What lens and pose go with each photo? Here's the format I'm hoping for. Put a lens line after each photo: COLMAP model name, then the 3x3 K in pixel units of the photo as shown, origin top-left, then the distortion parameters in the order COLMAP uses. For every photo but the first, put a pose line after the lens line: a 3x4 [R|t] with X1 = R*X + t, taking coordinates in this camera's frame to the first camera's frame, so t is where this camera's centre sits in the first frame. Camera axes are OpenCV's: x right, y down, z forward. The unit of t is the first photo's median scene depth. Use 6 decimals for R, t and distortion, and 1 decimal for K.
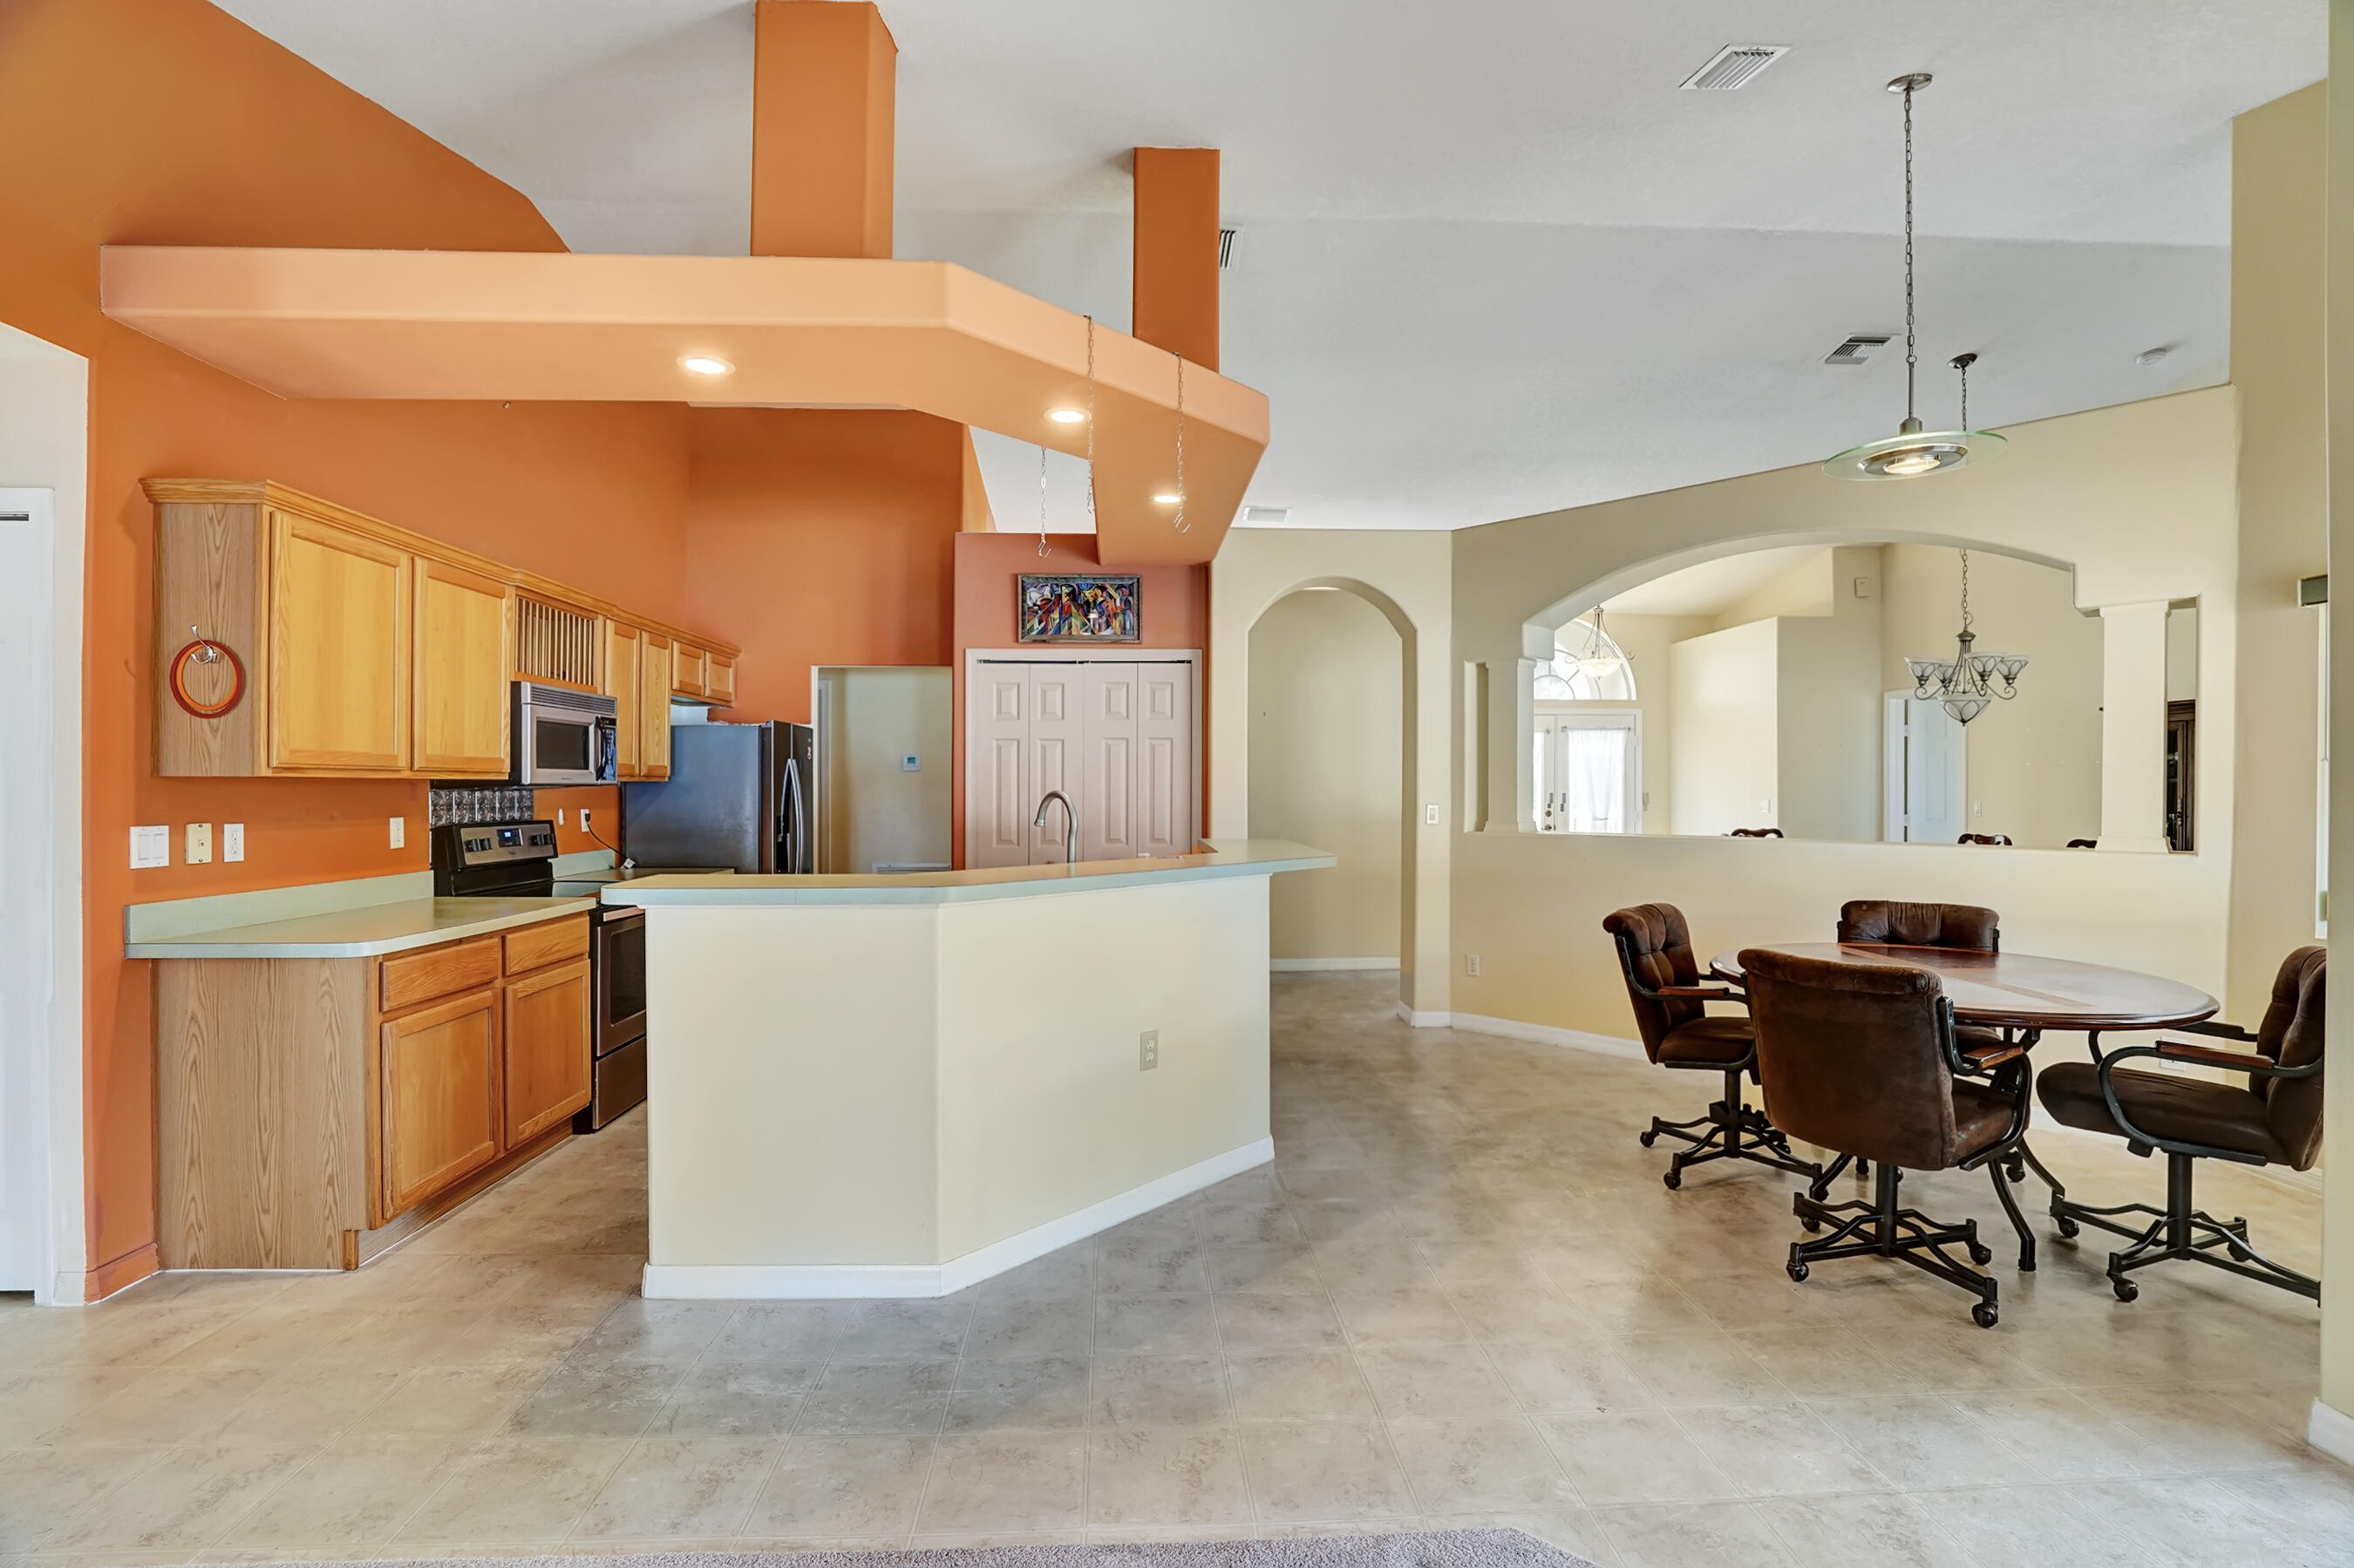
lens RADIAL K [[1091.1, 0, 1188.5], [0, 1091.1, 788.3], [0, 0, 1]] dist [-0.038191, 0.006122]
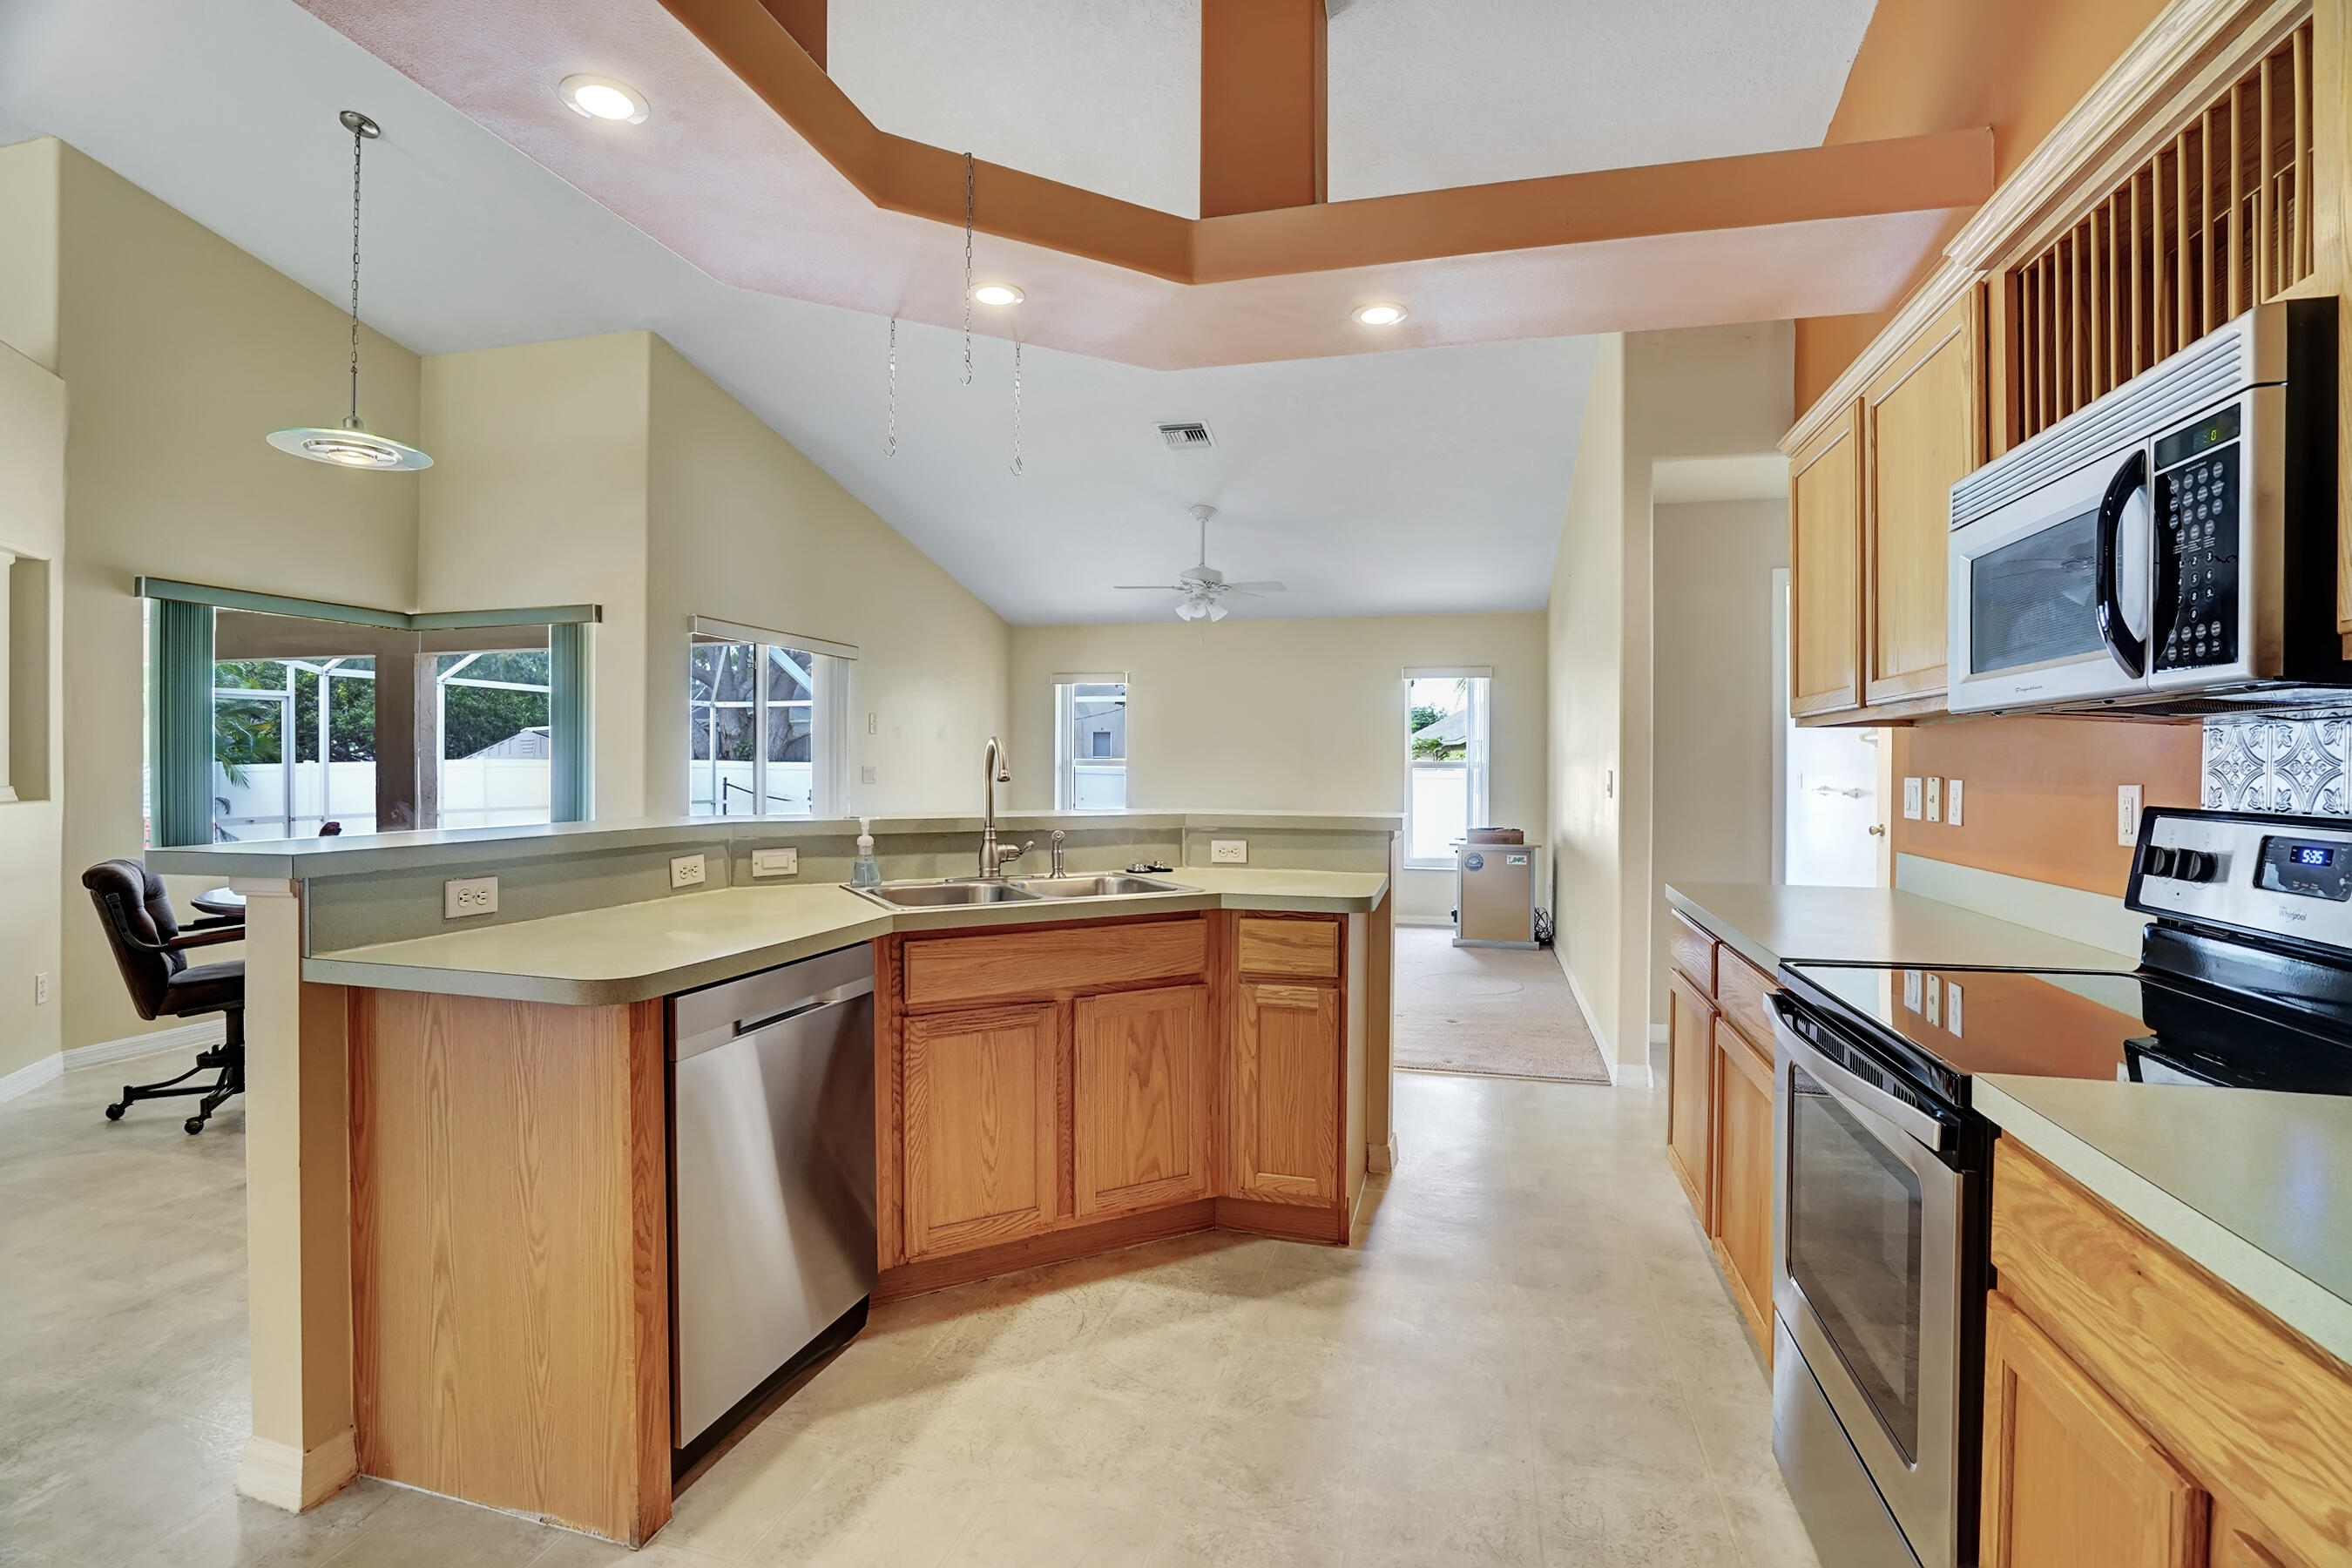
lens RADIAL K [[1090.3, 0, 1166.8], [0, 1090.3, 781.8], [0, 0, 1]] dist [-0.038191, 0.006122]
pose [[-0.944098, -0.011309, 0.329471, -0.463160], [-0.006477, 0.999855, 0.015759, 0.020410], [-0.329601, 0.012744, -0.944034, 1.557870]]
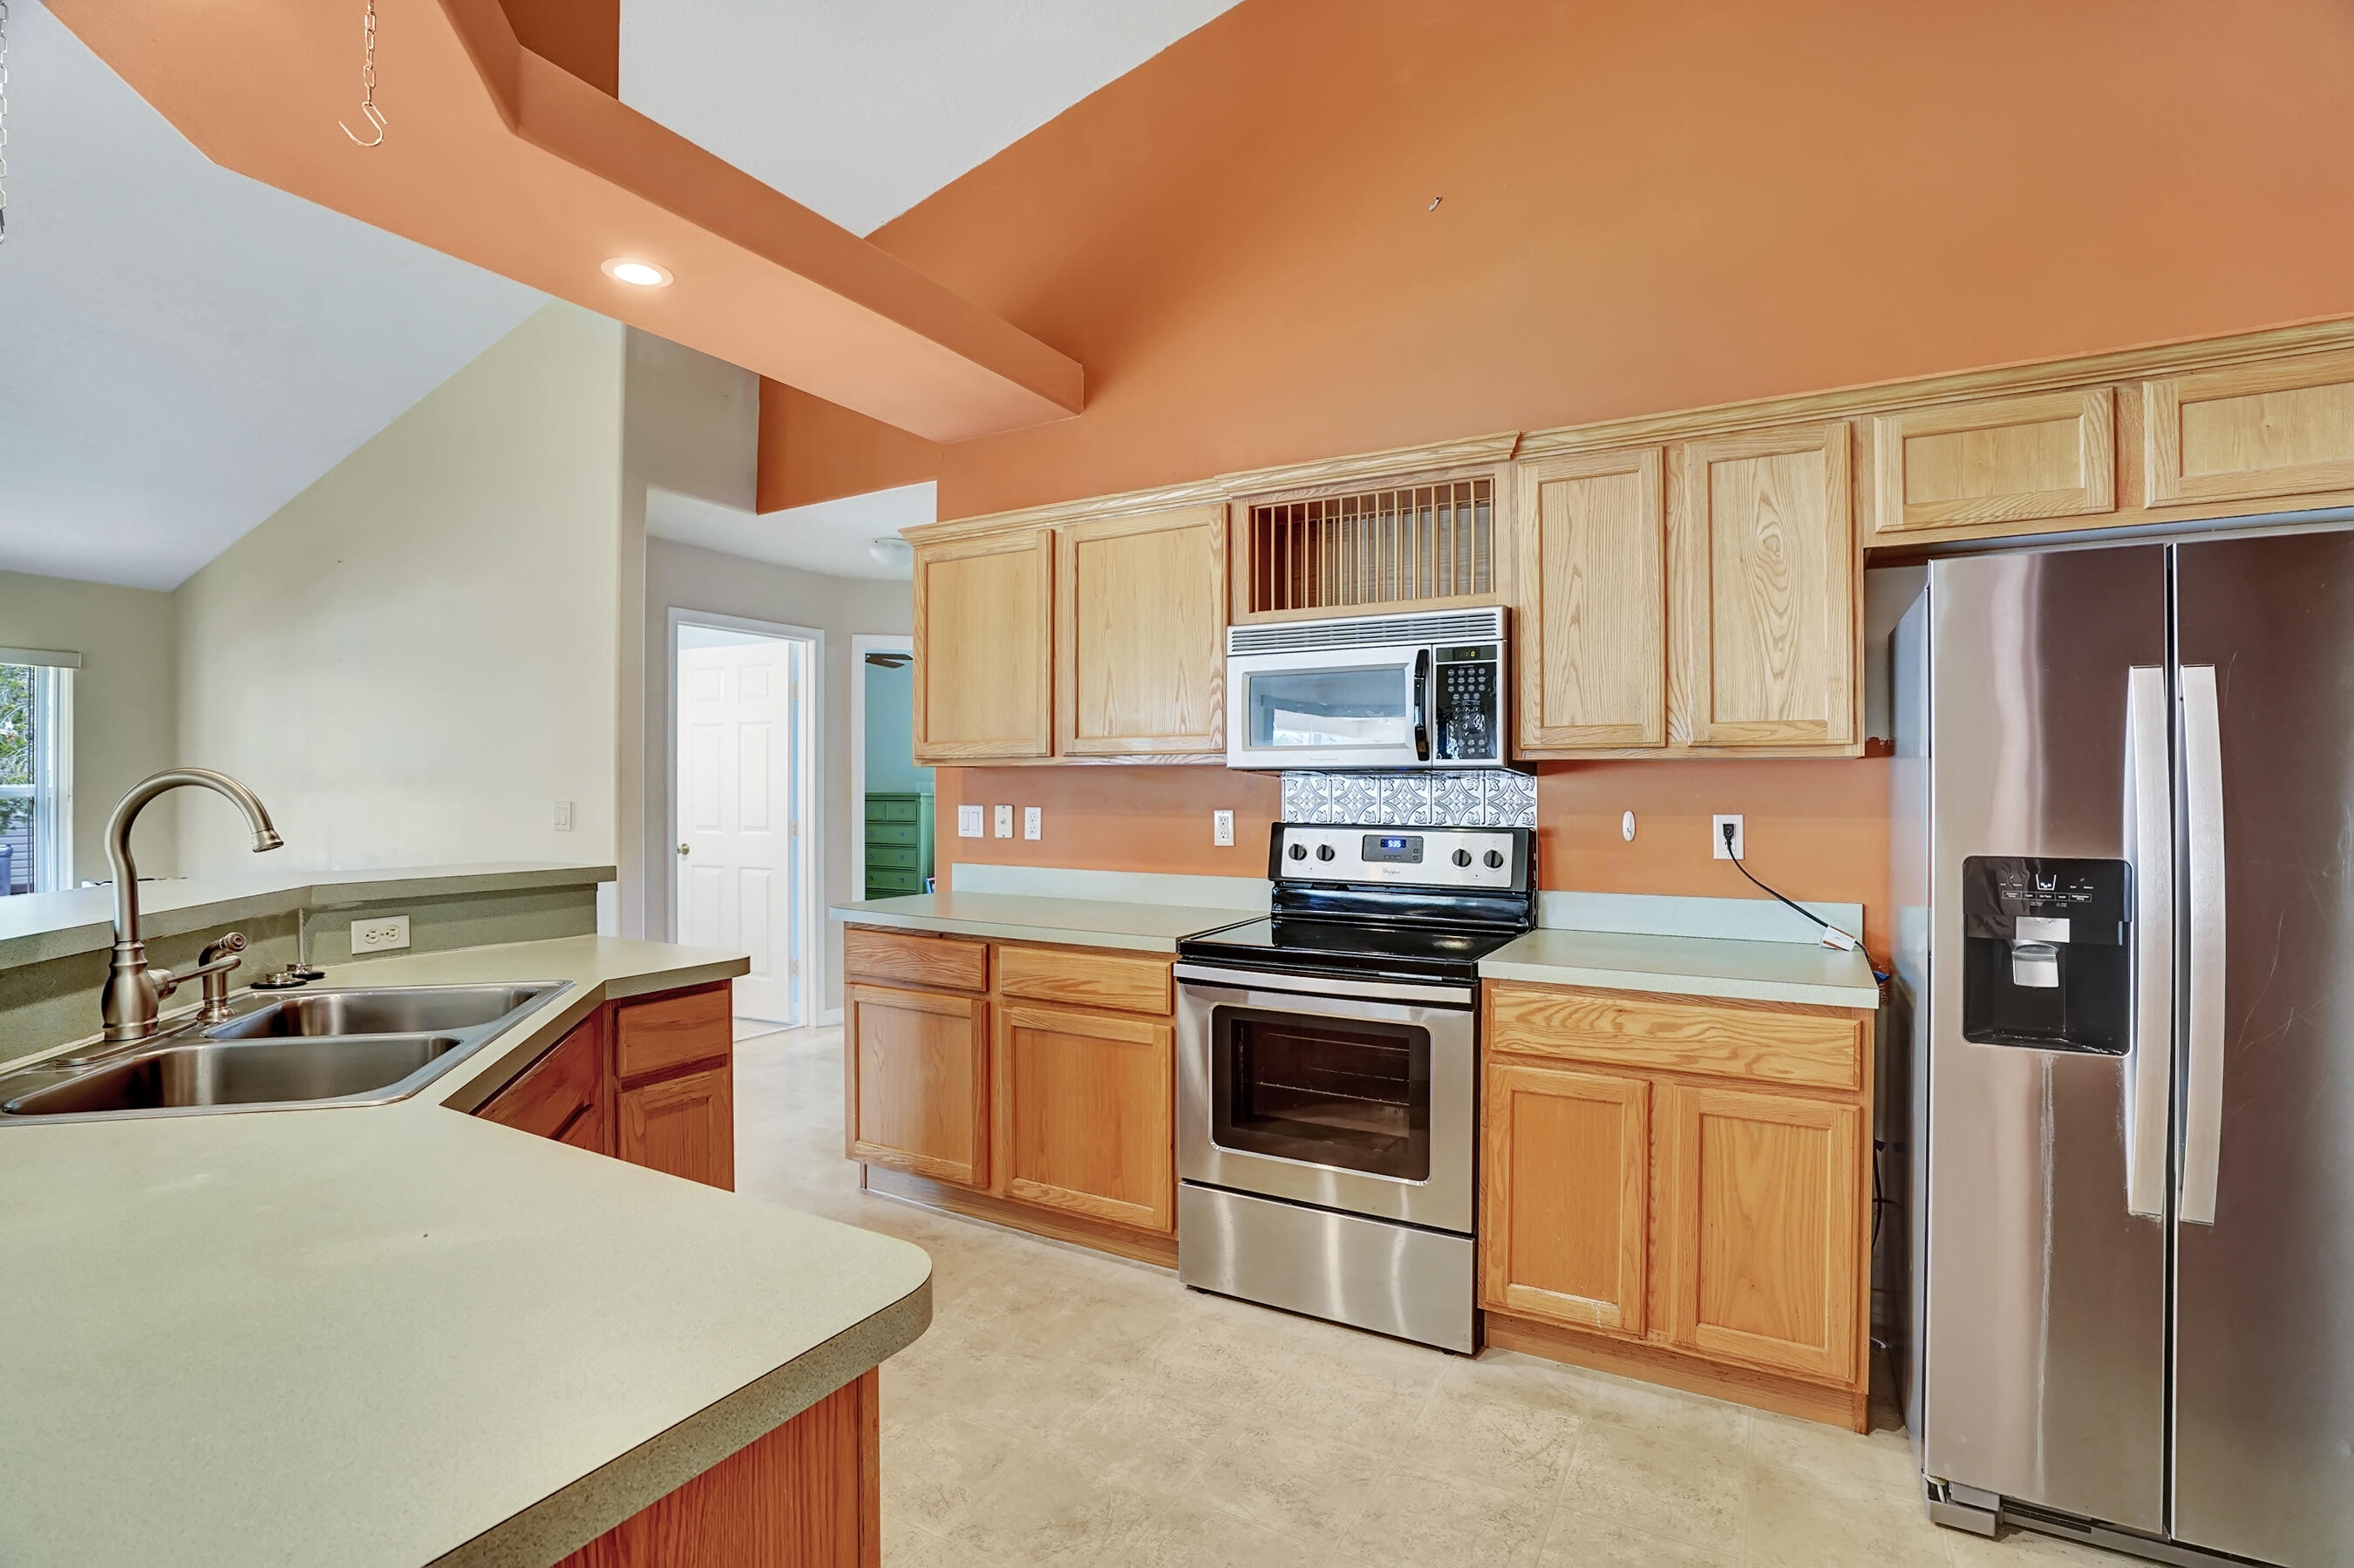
lens RADIAL K [[1091.1, 0, 1168.2], [0, 1091.1, 792.8], [0, 0, 1]] dist [-0.038191, 0.006122]
pose [[-0.560804, 0.002747, -0.827944, 0.009837], [-0.001226, 0.999991, 0.004149, 0.009541], [0.827948, 0.003342, -0.560795, 1.405802]]
